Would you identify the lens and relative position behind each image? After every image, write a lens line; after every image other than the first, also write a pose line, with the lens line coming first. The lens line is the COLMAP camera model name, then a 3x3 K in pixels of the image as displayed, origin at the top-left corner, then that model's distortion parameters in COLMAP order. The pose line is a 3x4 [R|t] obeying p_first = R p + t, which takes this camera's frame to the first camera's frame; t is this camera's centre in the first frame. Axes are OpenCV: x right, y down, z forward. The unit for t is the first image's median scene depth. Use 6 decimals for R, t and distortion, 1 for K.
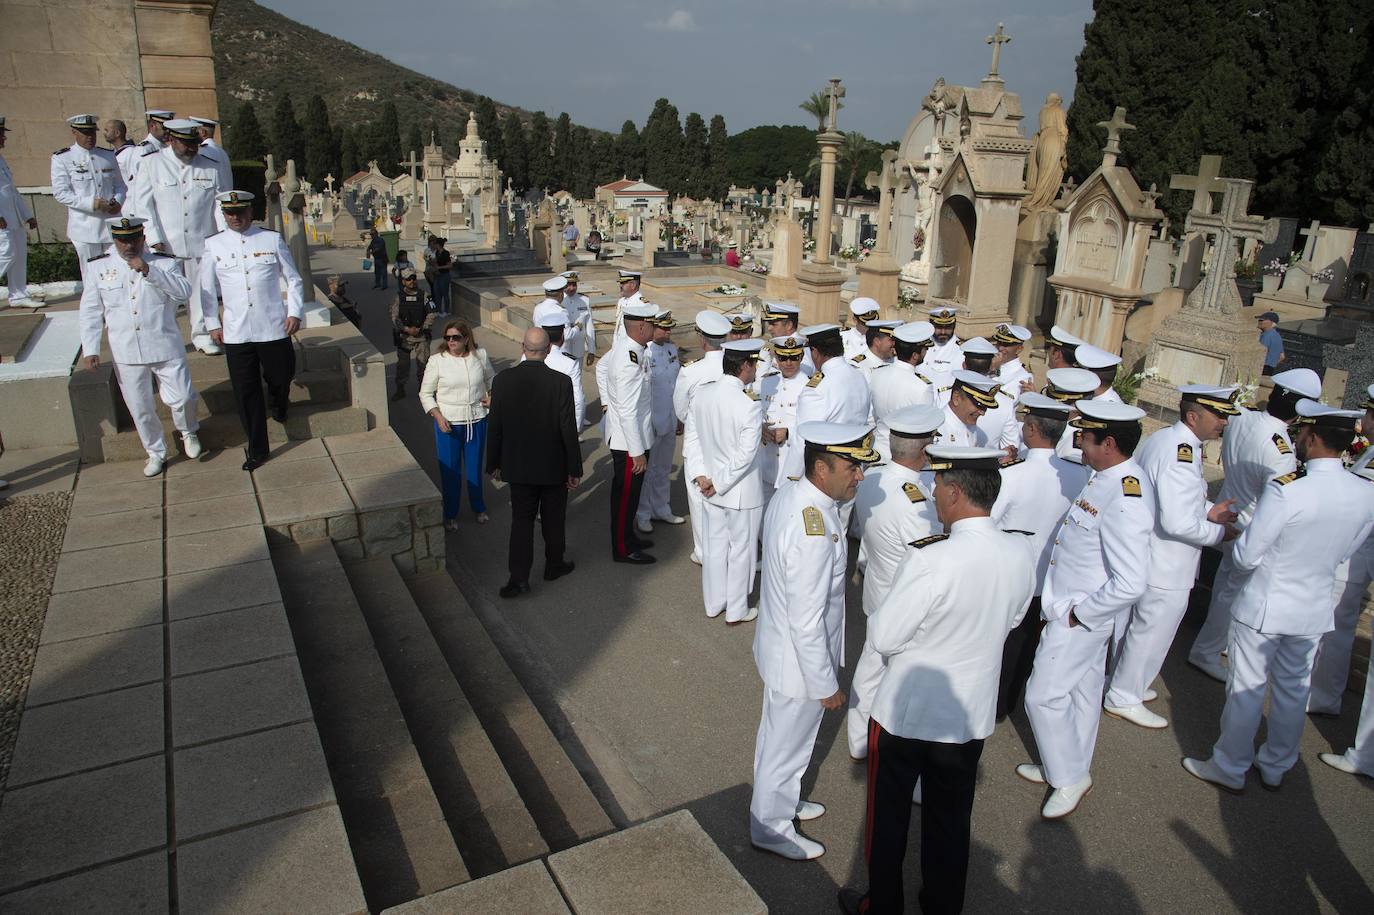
lens RADIAL K [[936.6, 0, 683.4], [0, 936.6, 451.5], [0, 0, 1]] dist [-0.085271, 0.044547]
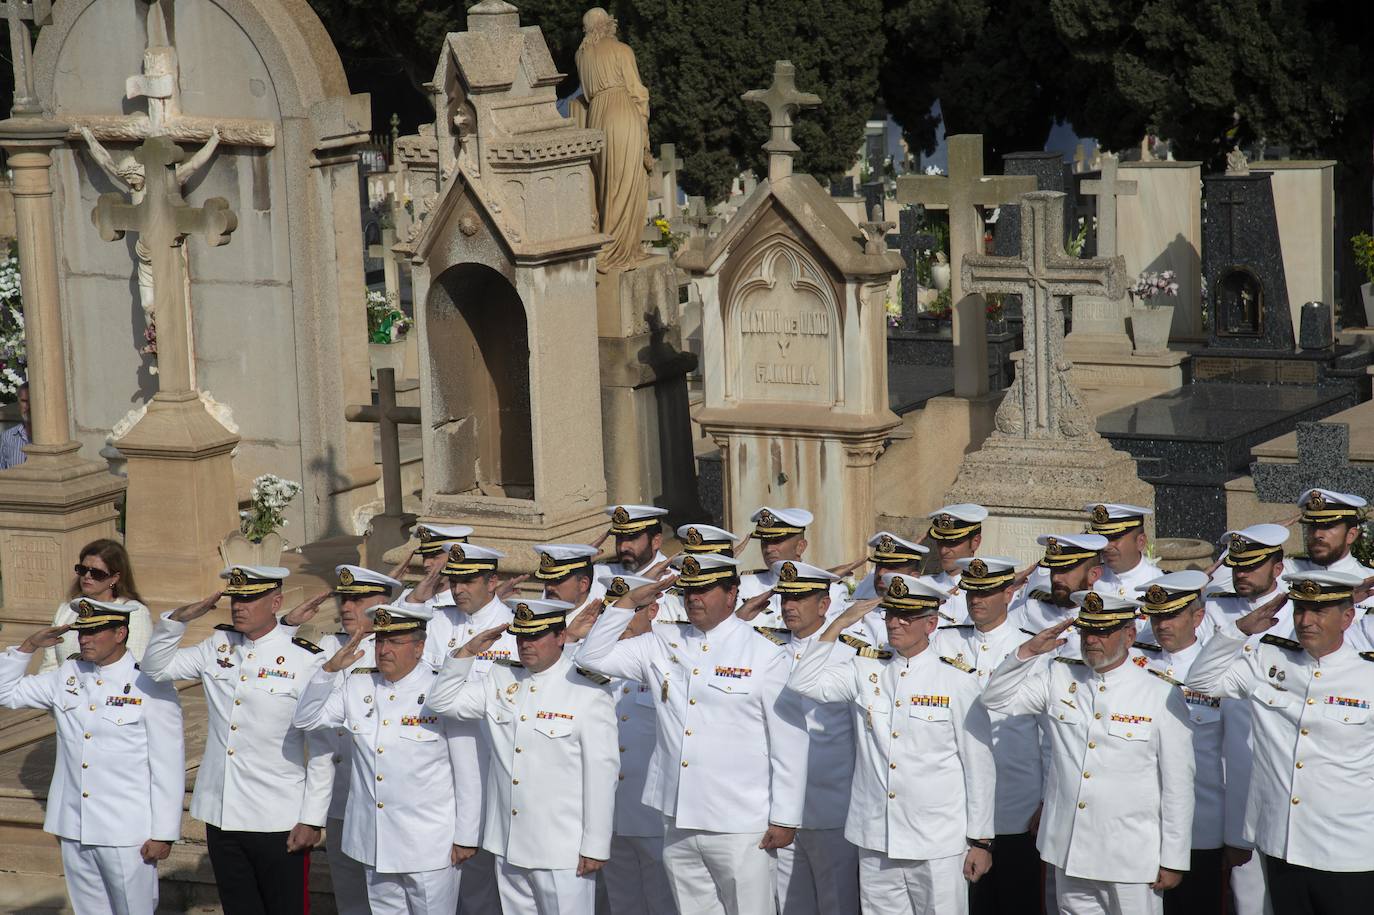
lens RADIAL K [[4386.6, 0, 687.0], [0, 4386.6, 457.5], [0, 0, 1]] dist [1.198892, -0.410265]
pose [[0.854127, -0.145830, 0.499200, -0.711445], [0.229165, 0.967203, -0.109554, 0.074264], [-0.466851, 0.207972, 0.859533, -0.891277]]
